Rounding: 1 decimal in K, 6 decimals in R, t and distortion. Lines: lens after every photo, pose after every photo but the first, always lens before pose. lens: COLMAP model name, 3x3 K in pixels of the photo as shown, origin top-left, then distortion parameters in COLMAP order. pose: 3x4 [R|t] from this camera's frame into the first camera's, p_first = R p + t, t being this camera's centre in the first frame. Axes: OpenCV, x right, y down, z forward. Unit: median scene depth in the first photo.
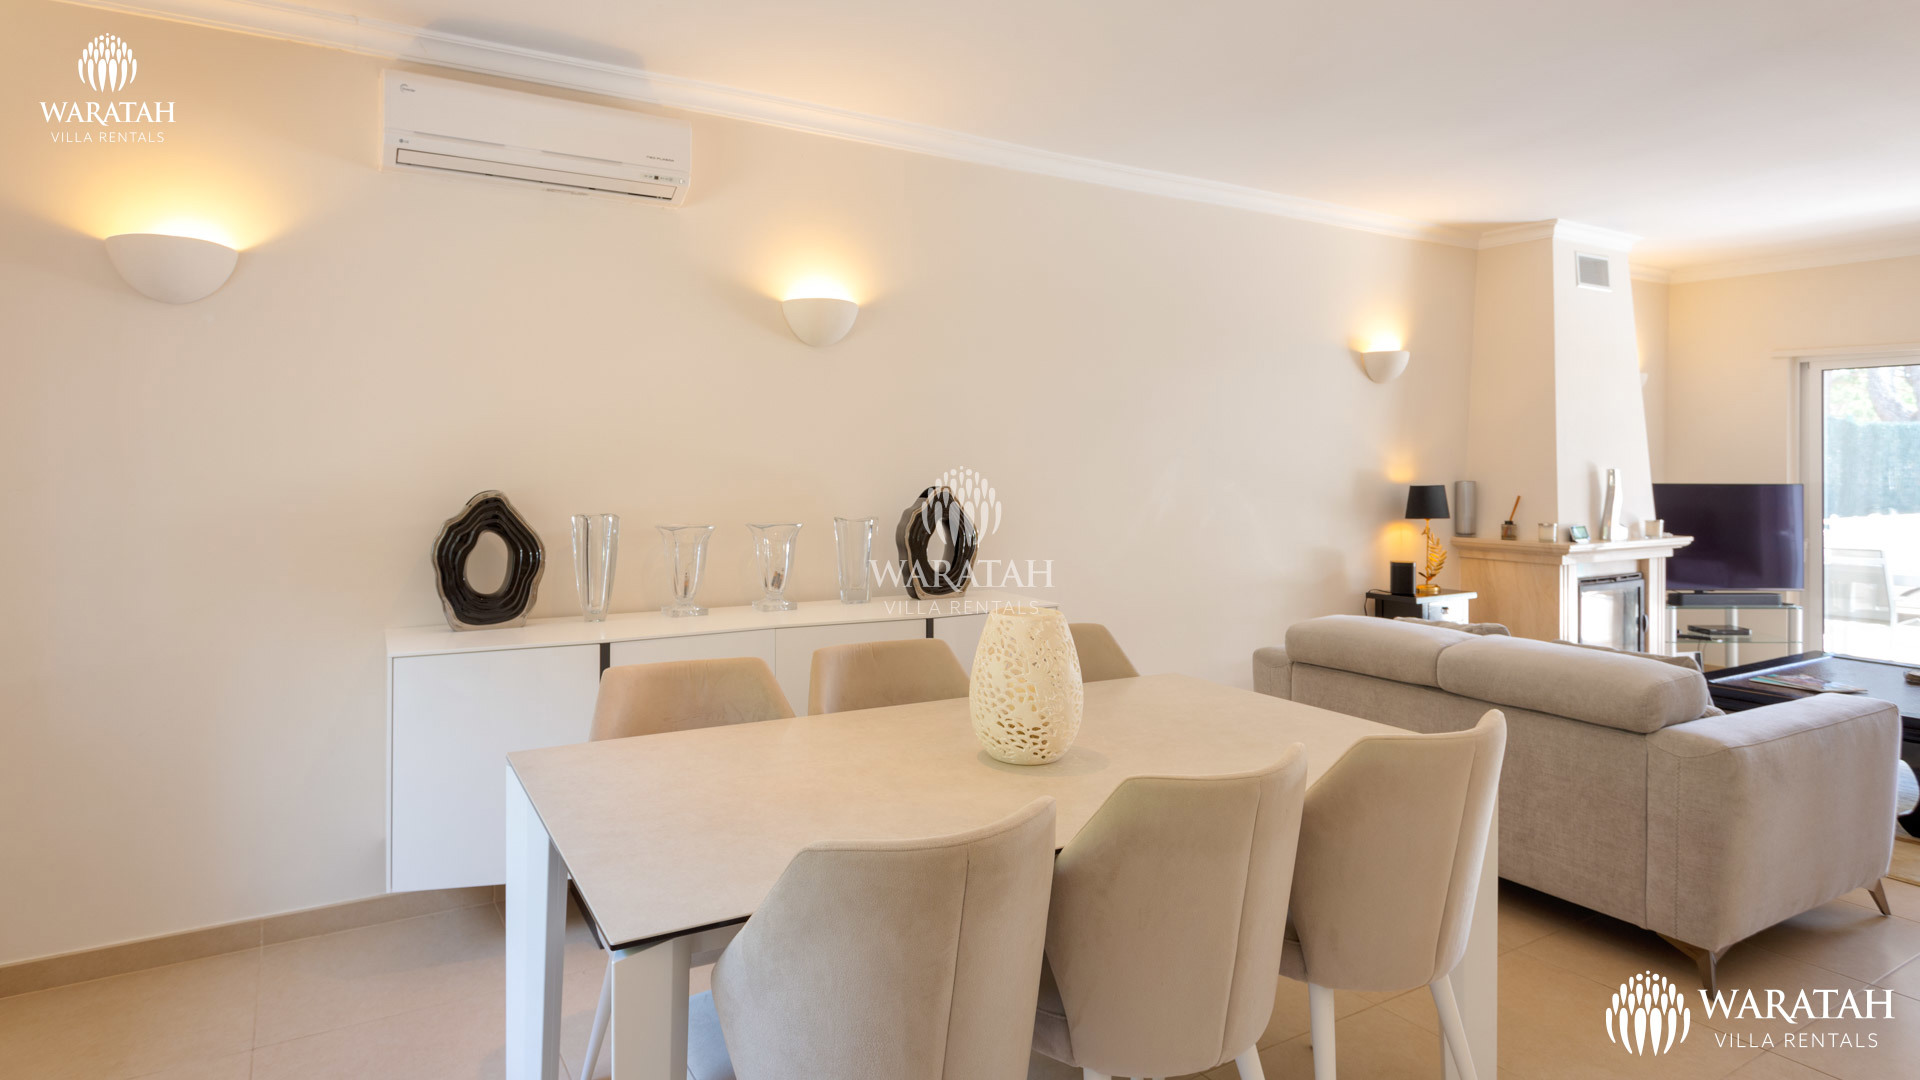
lens RADIAL K [[1050.1, 0, 963.0], [0, 1050.1, 467.5], [0, 0, 1]] dist [-0.001189, 0.000289]
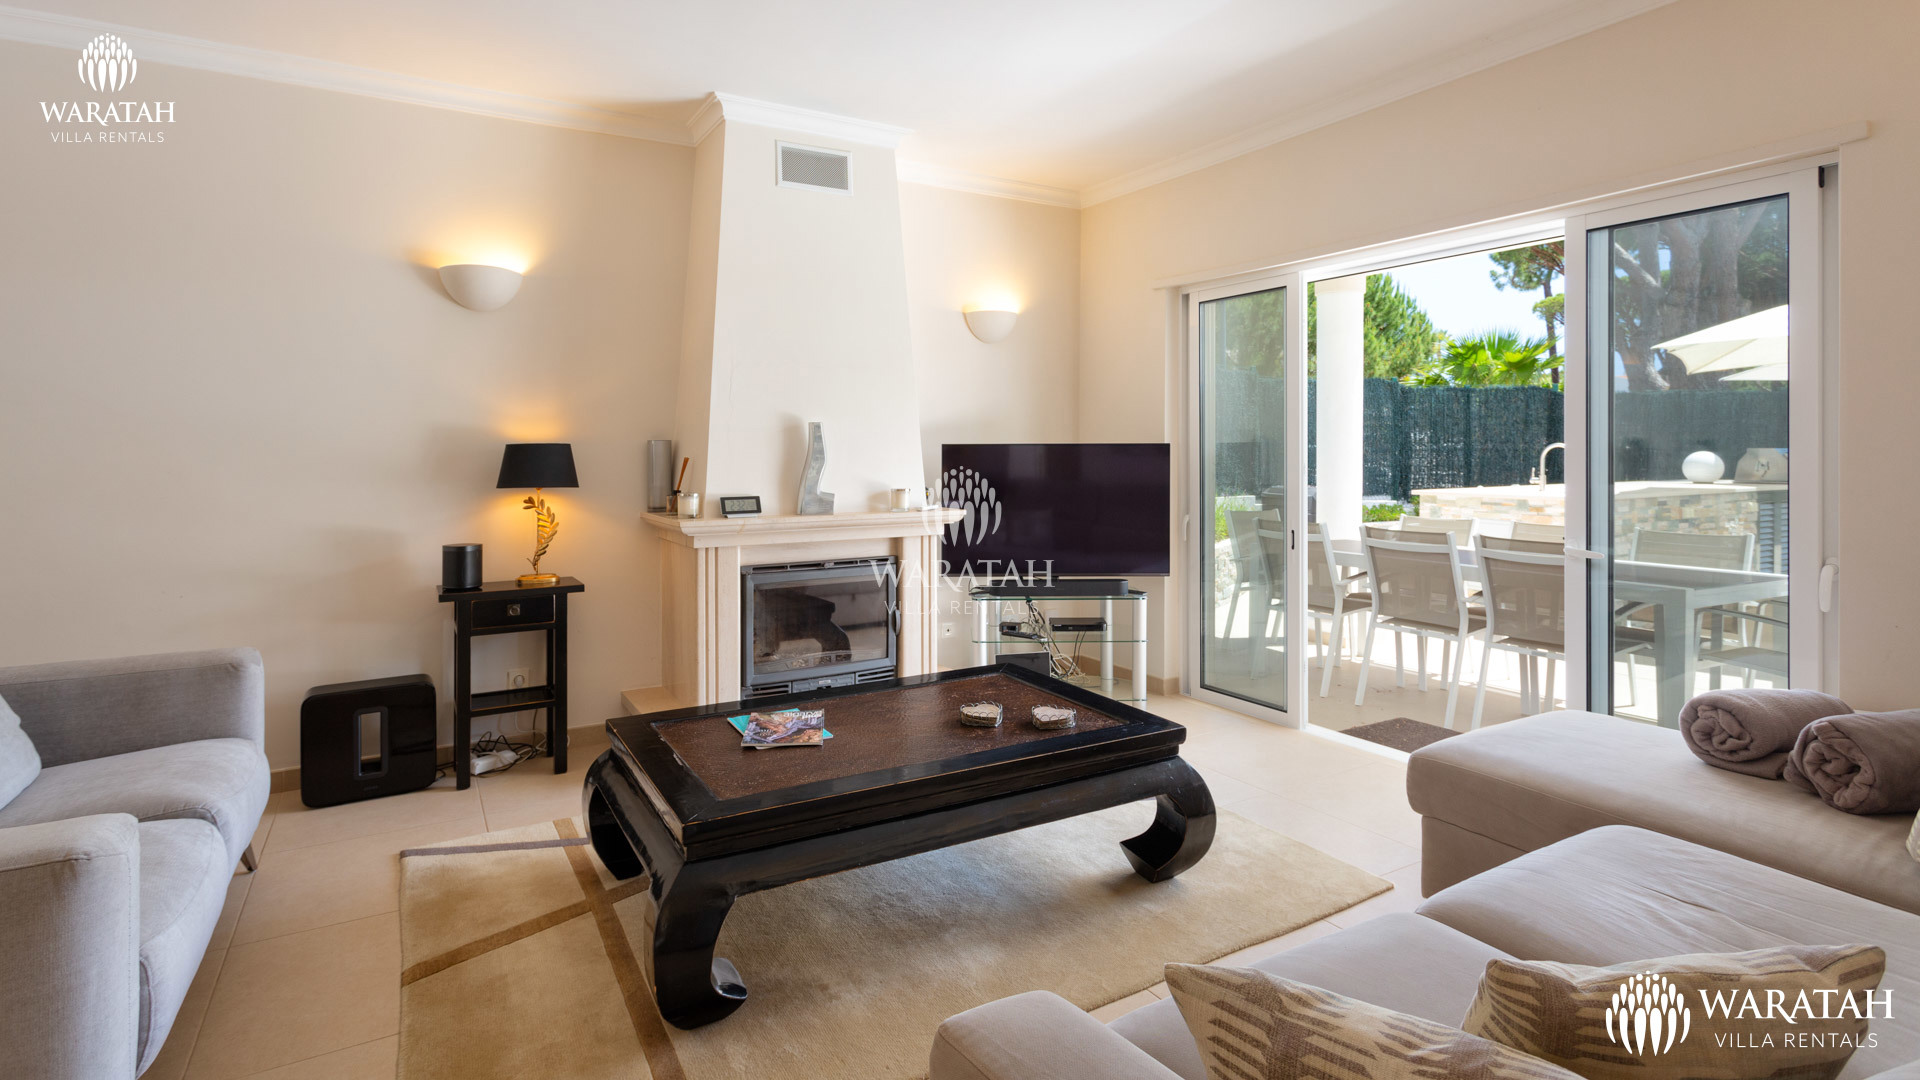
lens RADIAL K [[927.2, 0, 930.9], [0, 927.2, 455.2], [0, 0, 1]] dist [-0.001747, 0.000372]
pose [[0.999814, -0.007068, -0.017971, 0.707024], [0.007144, 0.999966, 0.004198, 0.023165], [0.017941, -0.004325, 0.999830, 0.319442]]
